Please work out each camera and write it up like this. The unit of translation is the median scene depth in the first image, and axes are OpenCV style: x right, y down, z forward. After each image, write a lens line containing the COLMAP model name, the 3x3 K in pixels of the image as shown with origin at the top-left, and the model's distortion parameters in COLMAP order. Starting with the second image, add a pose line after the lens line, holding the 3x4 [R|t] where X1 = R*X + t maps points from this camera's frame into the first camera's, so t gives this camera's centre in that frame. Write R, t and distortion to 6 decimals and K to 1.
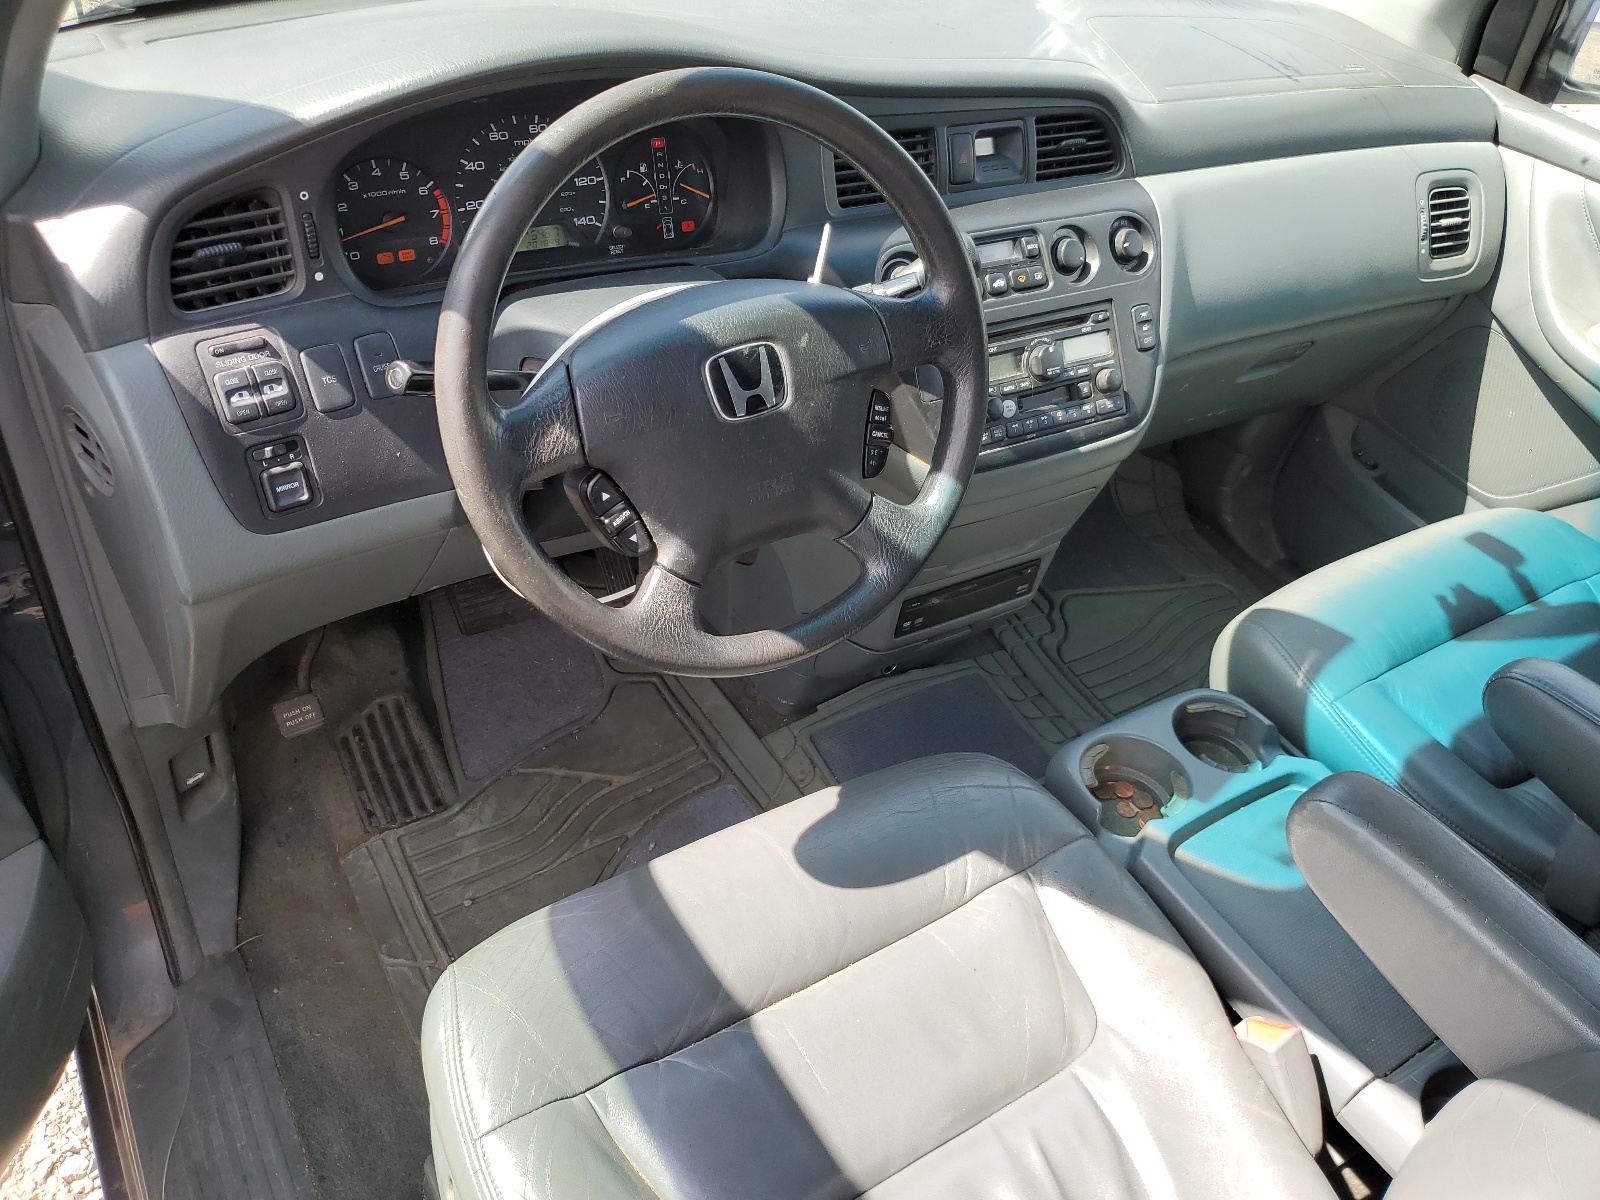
lens RADIAL K [[1283.0, 0, 800.0], [0, 1283.0, 600.0], [0, 0, 1]] dist [-0.013567, -0.007003]
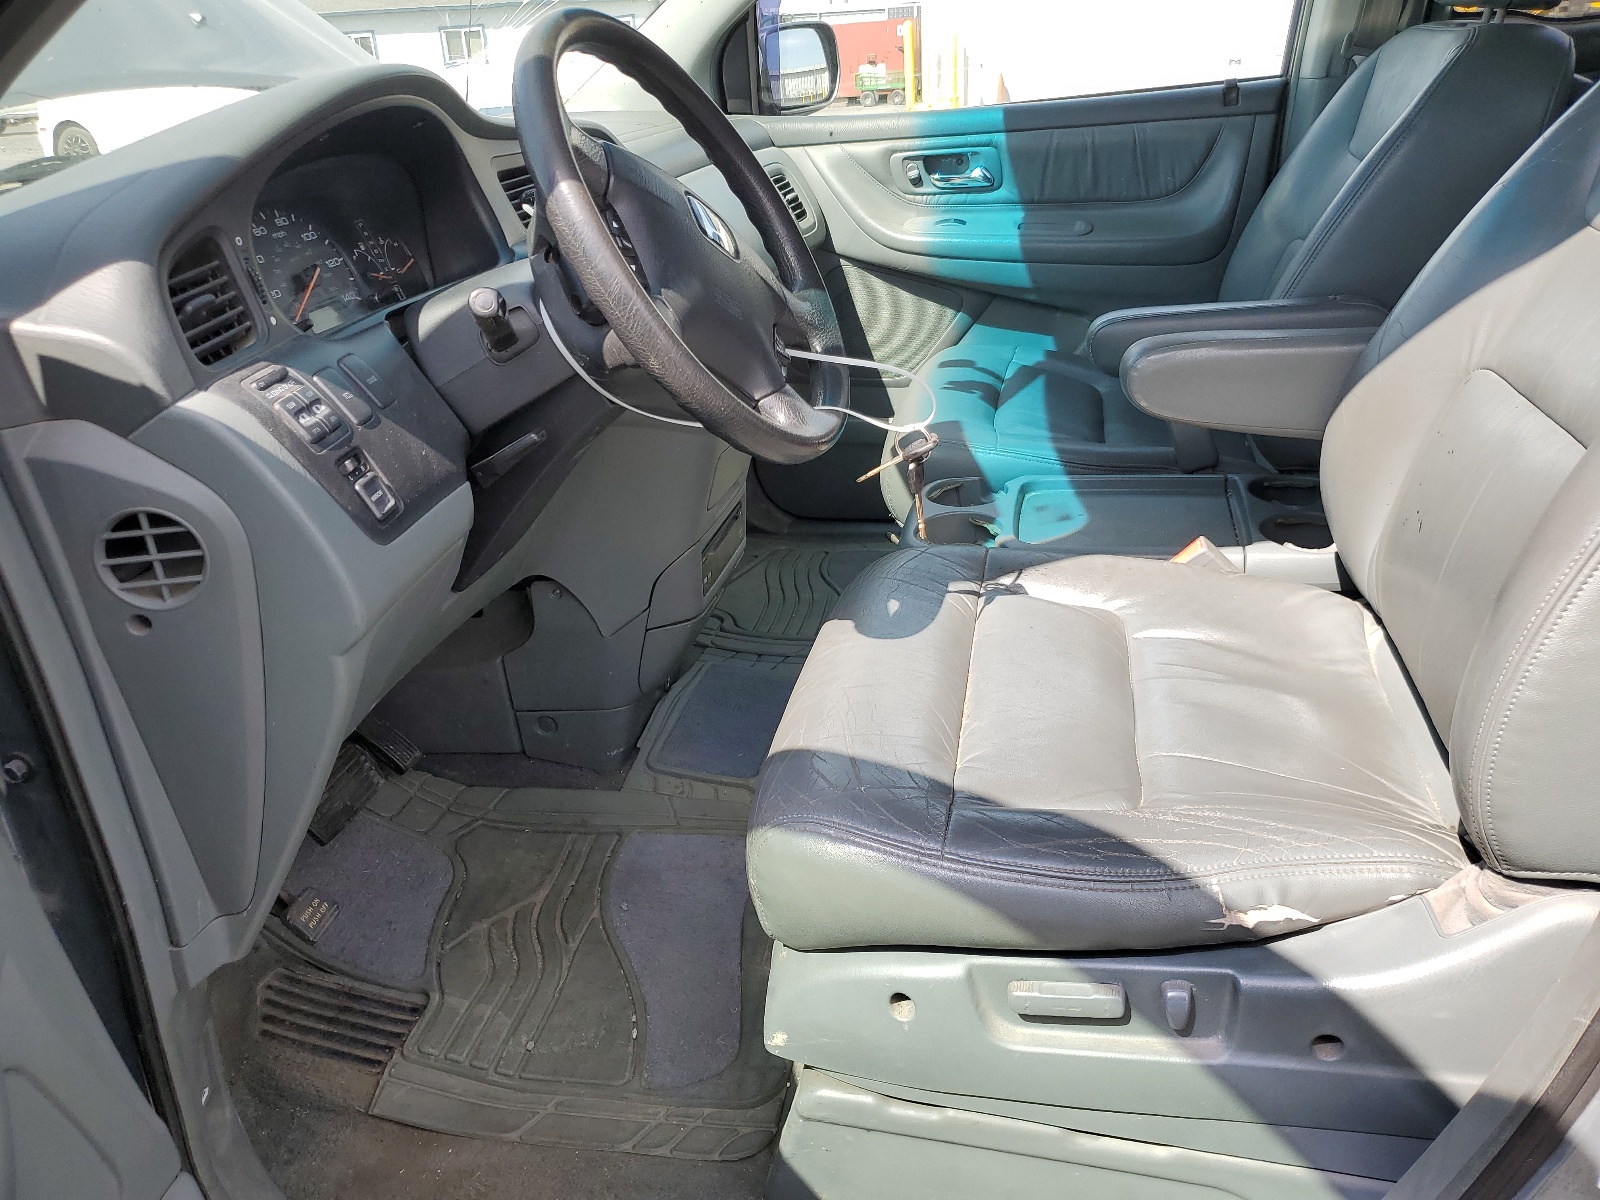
lens RADIAL K [[1283.0, 0, 800.0], [0, 1283.0, 600.0], [0, 0, 1]] dist [-0.013567, -0.007003]
pose [[0.665265, -0.447117, 0.597920, -0.676542], [0.592288, 0.803632, -0.058053, 0.187487], [-0.454551, 0.392762, 0.799451, 0.089093]]
